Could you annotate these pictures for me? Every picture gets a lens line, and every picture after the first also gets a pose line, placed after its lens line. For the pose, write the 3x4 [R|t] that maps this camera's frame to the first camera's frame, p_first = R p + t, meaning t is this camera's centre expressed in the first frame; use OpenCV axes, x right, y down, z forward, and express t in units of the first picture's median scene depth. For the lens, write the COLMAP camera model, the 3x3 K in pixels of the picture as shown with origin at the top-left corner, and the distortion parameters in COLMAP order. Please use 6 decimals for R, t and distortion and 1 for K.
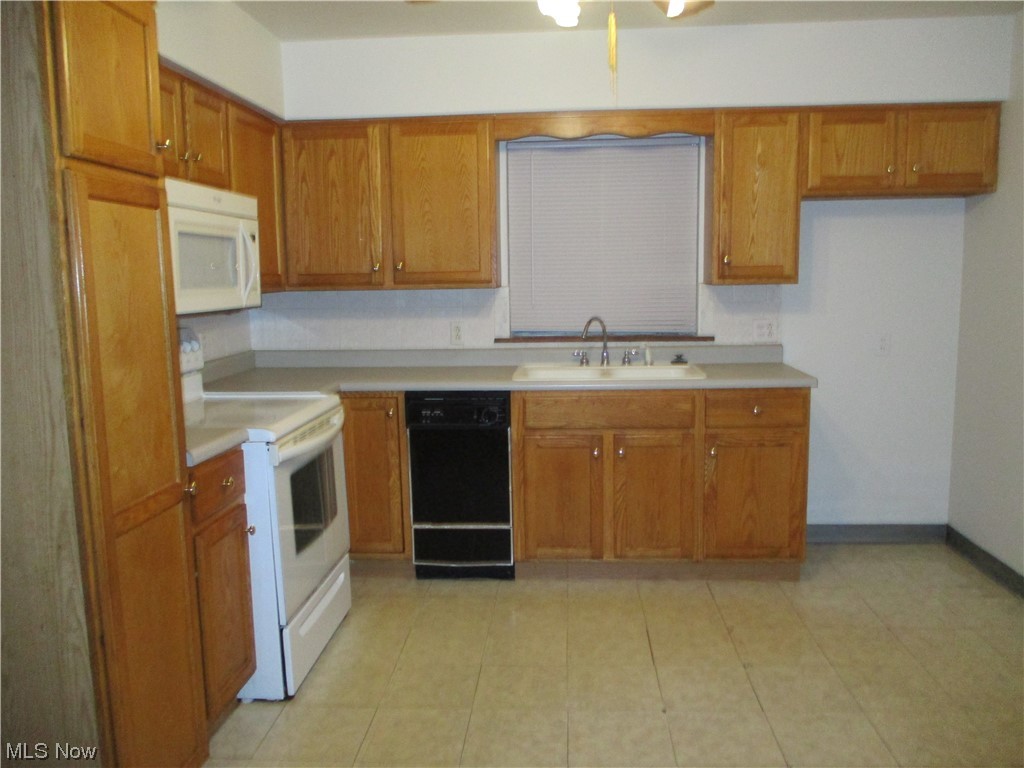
lens RADIAL K [[853.3, 0, 509.8], [0, 853.3, 387.6], [0, 0, 1]] dist [-0.018898, -0.002865]
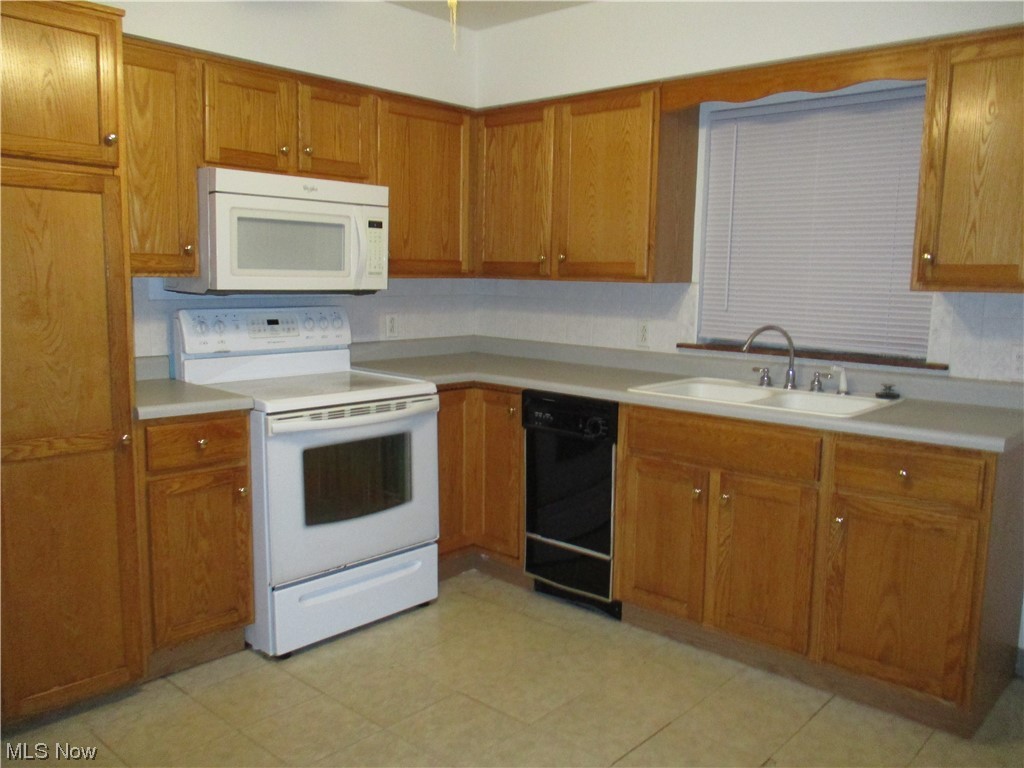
lens RADIAL K [[853.3, 0, 510.6], [0, 853.3, 380.0], [0, 0, 1]] dist [-0.018898, -0.002865]
pose [[0.781250, 0.107472, -0.614897, 0.425668], [-0.112874, 0.993151, 0.030173, -0.030843], [0.613928, 0.045833, 0.788030, 0.243944]]
